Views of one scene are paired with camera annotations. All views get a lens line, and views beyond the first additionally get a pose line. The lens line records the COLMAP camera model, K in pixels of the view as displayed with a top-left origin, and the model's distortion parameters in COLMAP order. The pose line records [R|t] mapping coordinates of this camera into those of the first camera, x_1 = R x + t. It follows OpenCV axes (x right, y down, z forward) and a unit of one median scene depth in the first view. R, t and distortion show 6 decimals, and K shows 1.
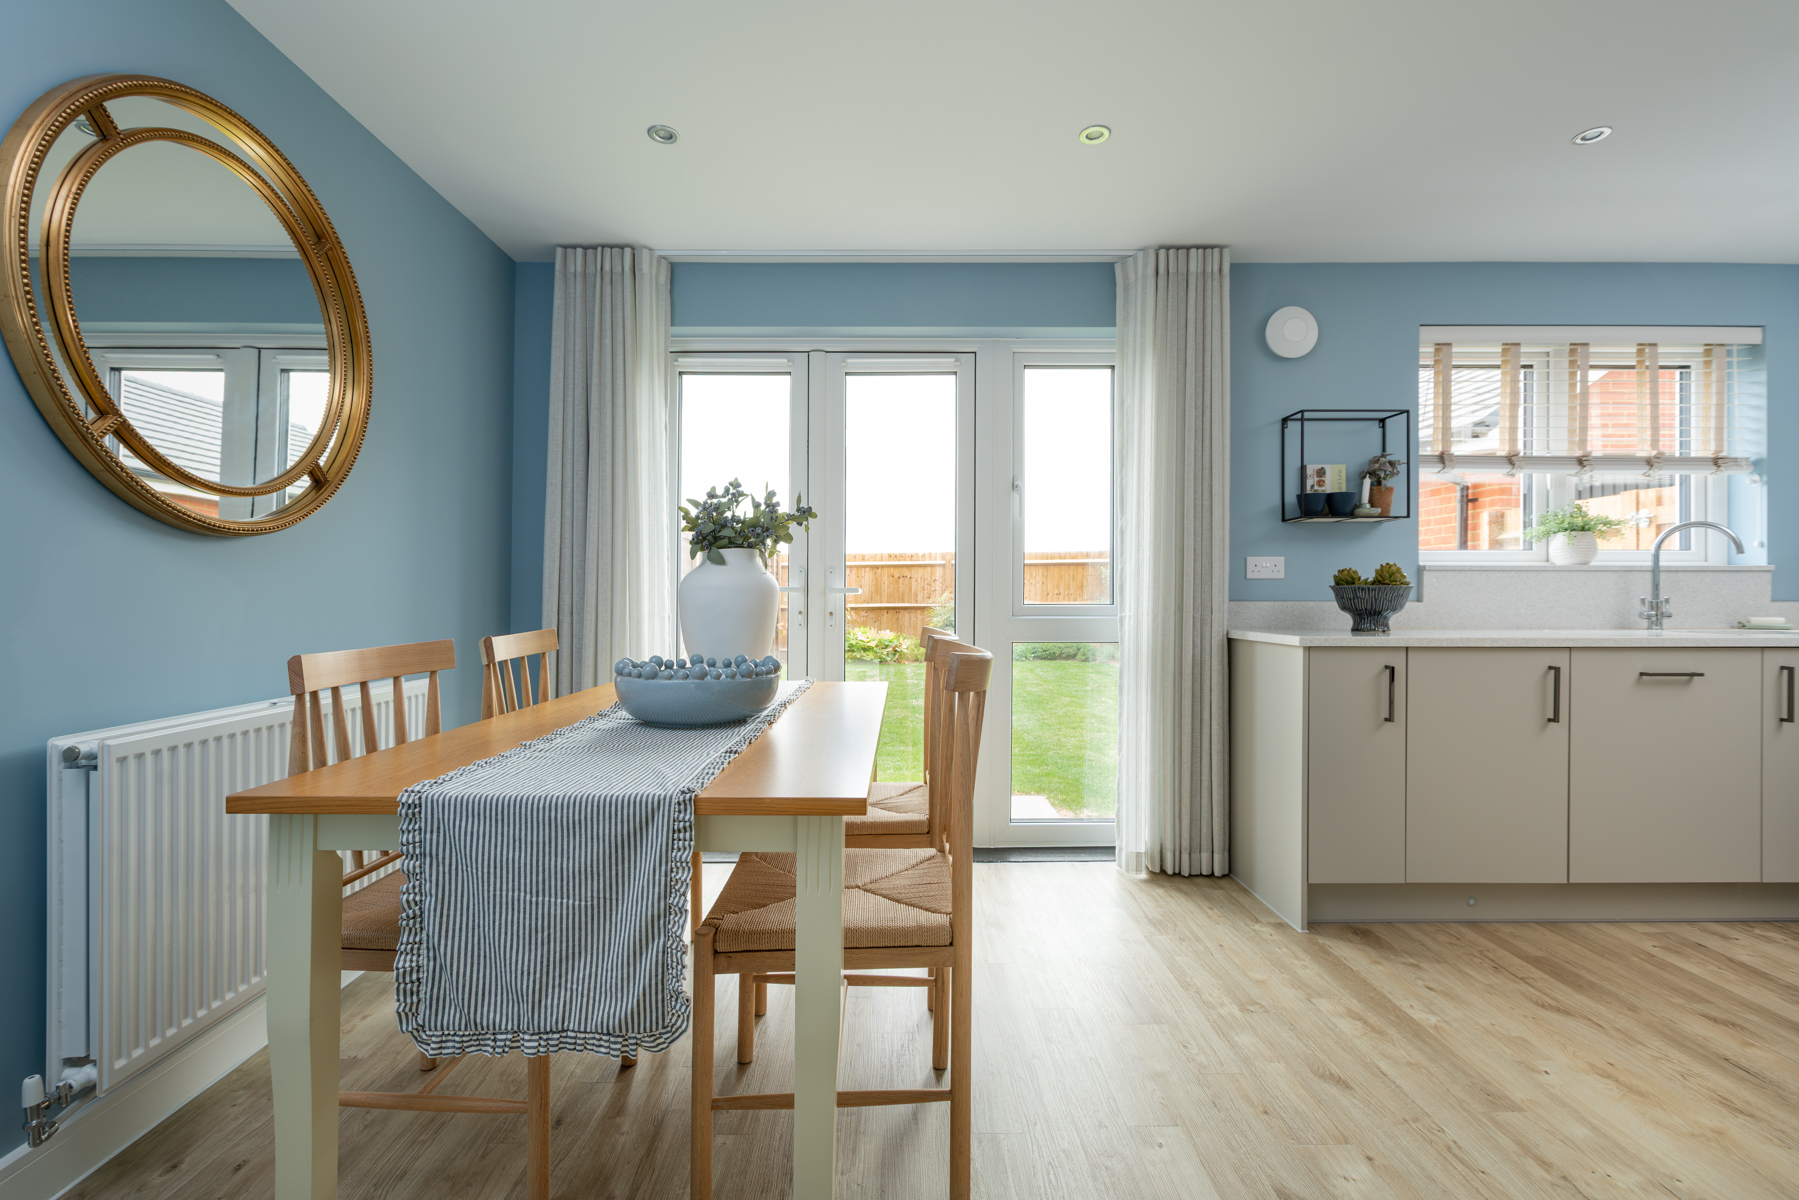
lens RADIAL K [[753.1, 0, 897.7], [0, 753.1, 583.0], [0, 0, 1]] dist [-0.001197, -0.000358]
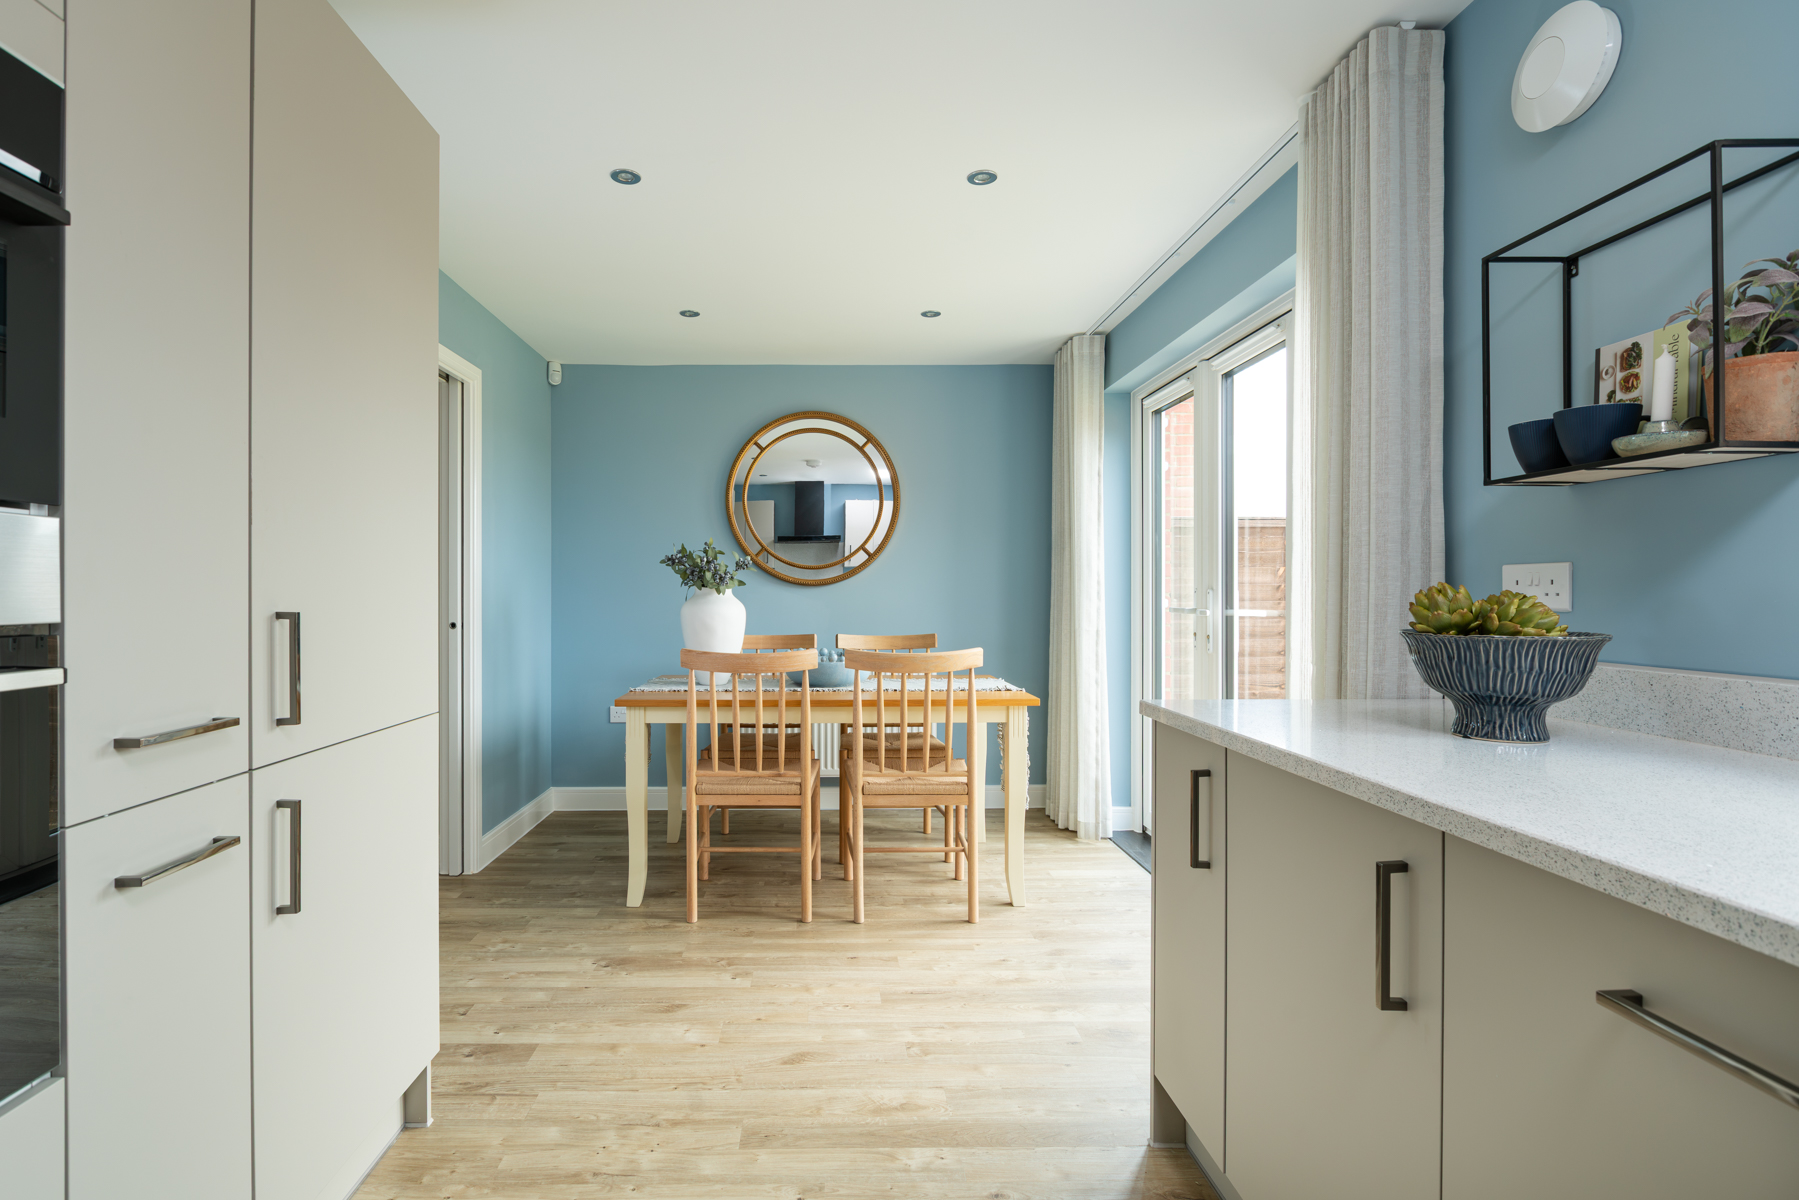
lens RADIAL K [[859.9, 0, 899.5], [0, 859.9, 600.0], [0, 0, 1]] dist [0.000602, 0.000096]
pose [[0.083549, 0.008080, -0.996471, 1.071448], [0.003312, 0.999959, 0.008386, -0.020666], [0.996498, -0.004001, 0.083519, 0.601498]]
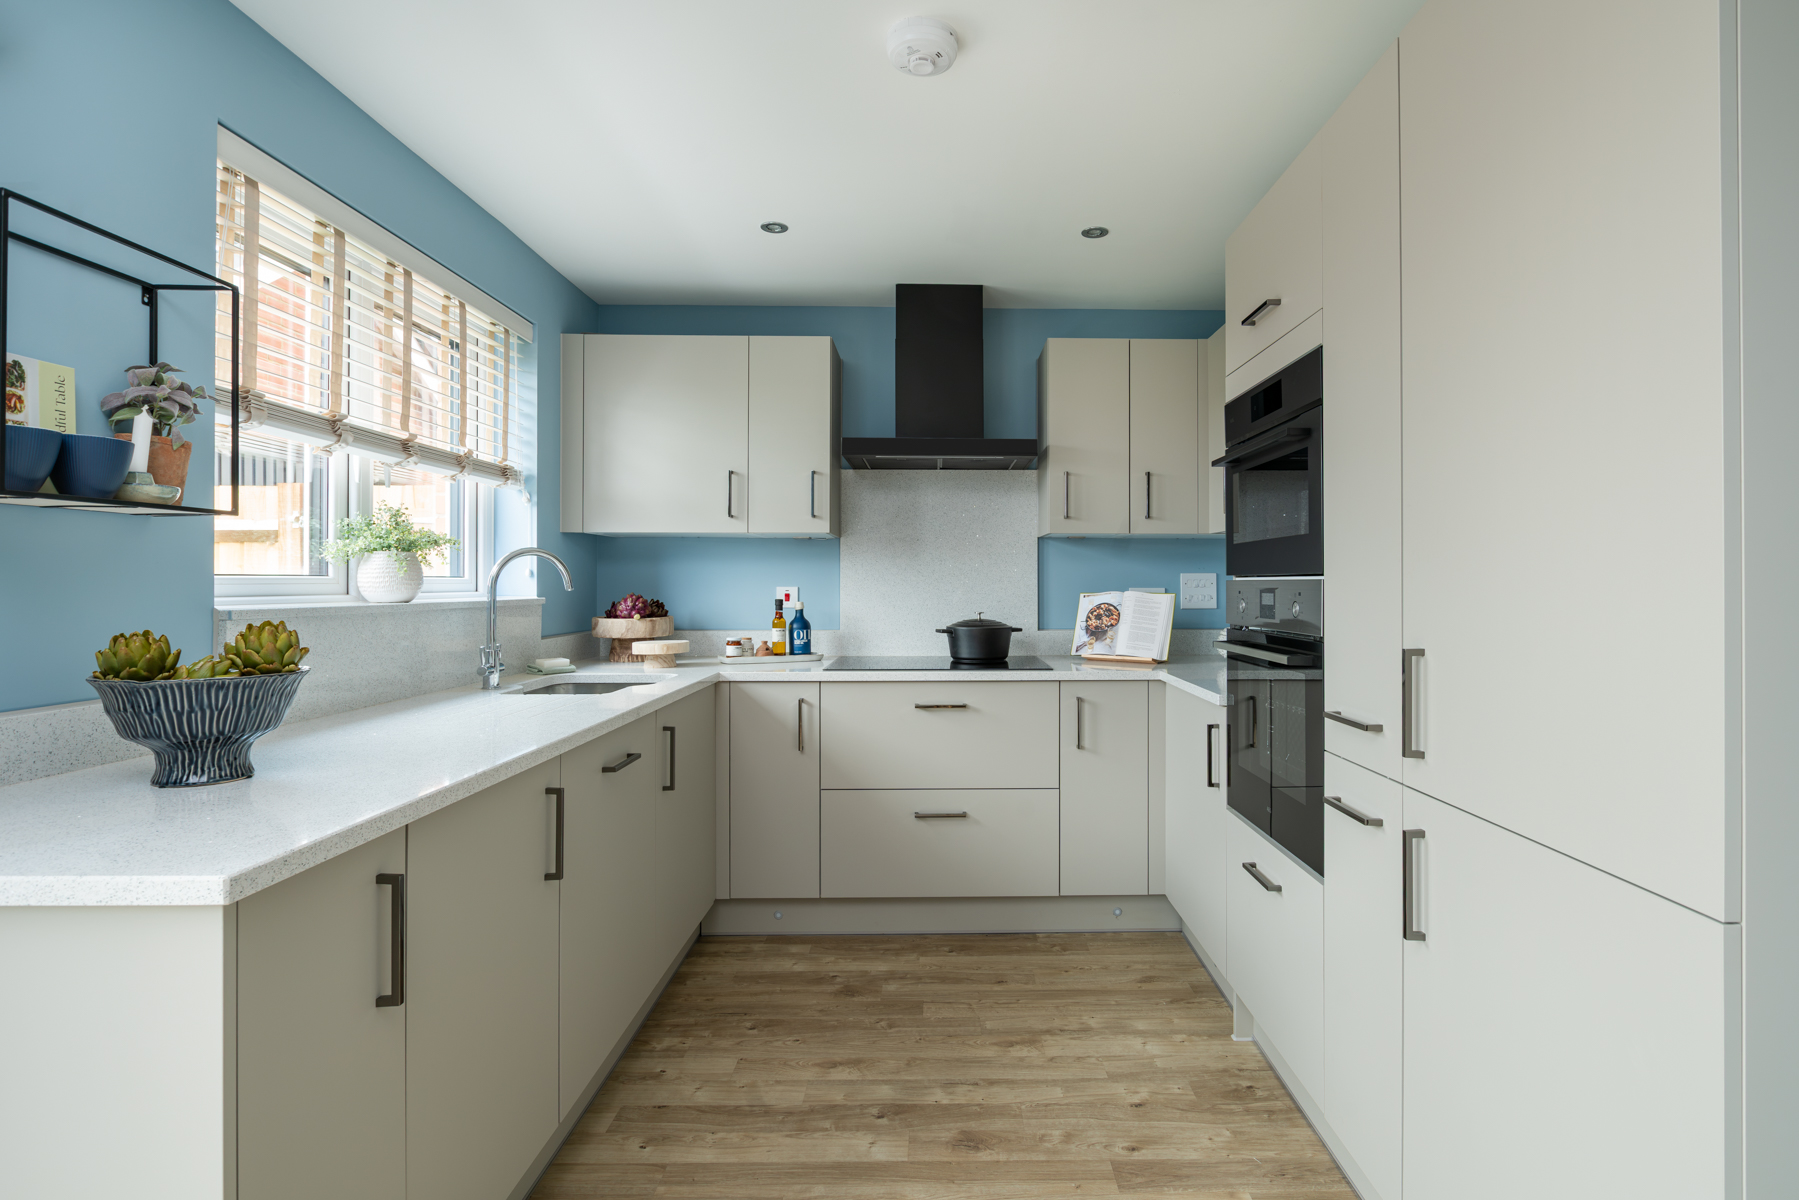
lens RADIAL K [[883.9, 0, 902.3], [0, 883.9, 577.0], [0, 0, 1]] dist [0.001174, 0.000079]
pose [[-0.012098, 0.000449, 0.999927, 0.118439], [-0.007982, 0.999968, -0.000546, -0.051078], [-0.999895, -0.007988, -0.012094, 0.589420]]
